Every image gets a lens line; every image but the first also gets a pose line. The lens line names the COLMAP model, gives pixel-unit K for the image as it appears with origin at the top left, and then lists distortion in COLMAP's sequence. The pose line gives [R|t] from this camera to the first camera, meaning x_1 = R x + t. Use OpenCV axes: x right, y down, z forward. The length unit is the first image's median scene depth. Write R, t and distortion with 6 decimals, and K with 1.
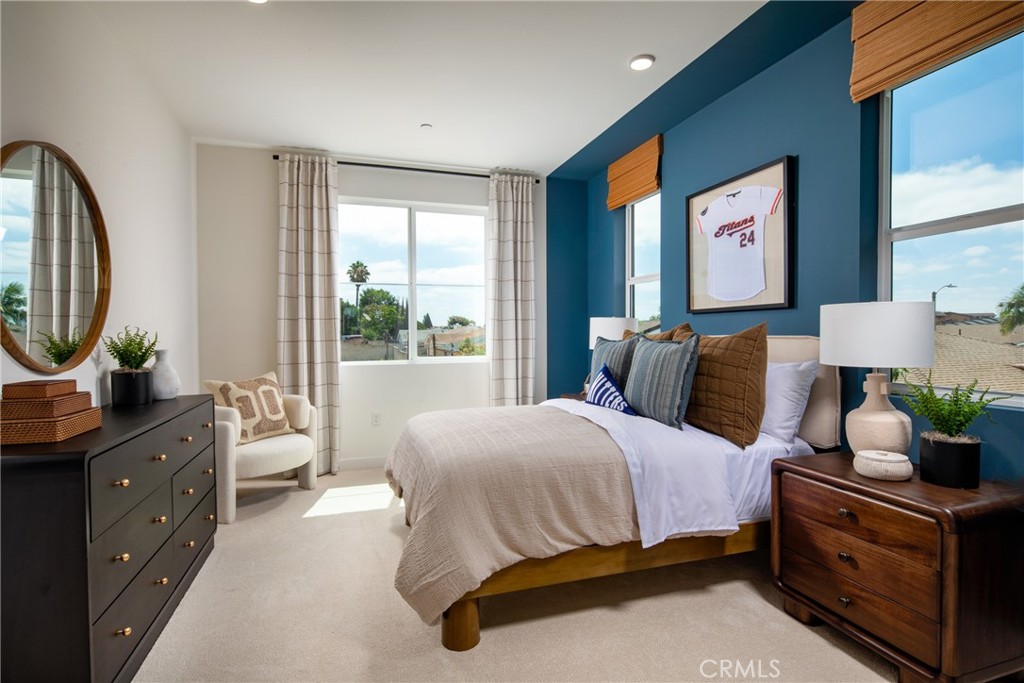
lens RADIAL K [[495.0, 0, 512.0], [0, 495.0, 341.5], [0, 0, 1]] dist [0.000156, -0.000198]
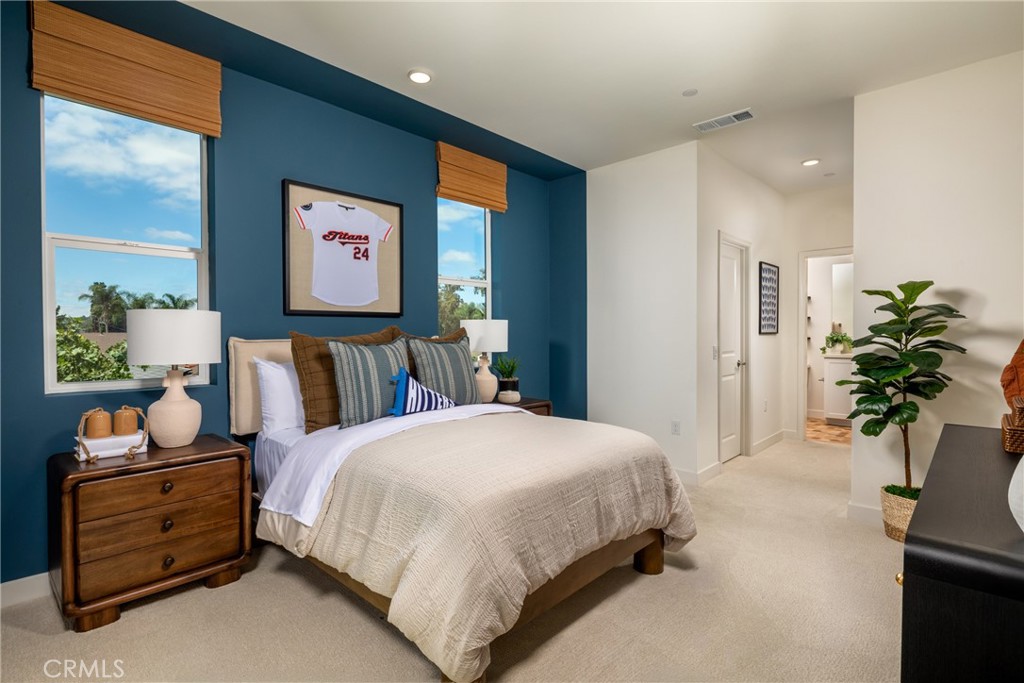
lens RADIAL K [[495.0, 0, 512.0], [0, 495.0, 341.5], [0, 0, 1]] dist [0.000156, -0.000198]
pose [[-0.478495, -0.001978, 0.878088, -0.686163], [0.025757, 0.999536, 0.016287, -0.013743], [-0.877712, 0.030410, -0.478222, 1.233170]]
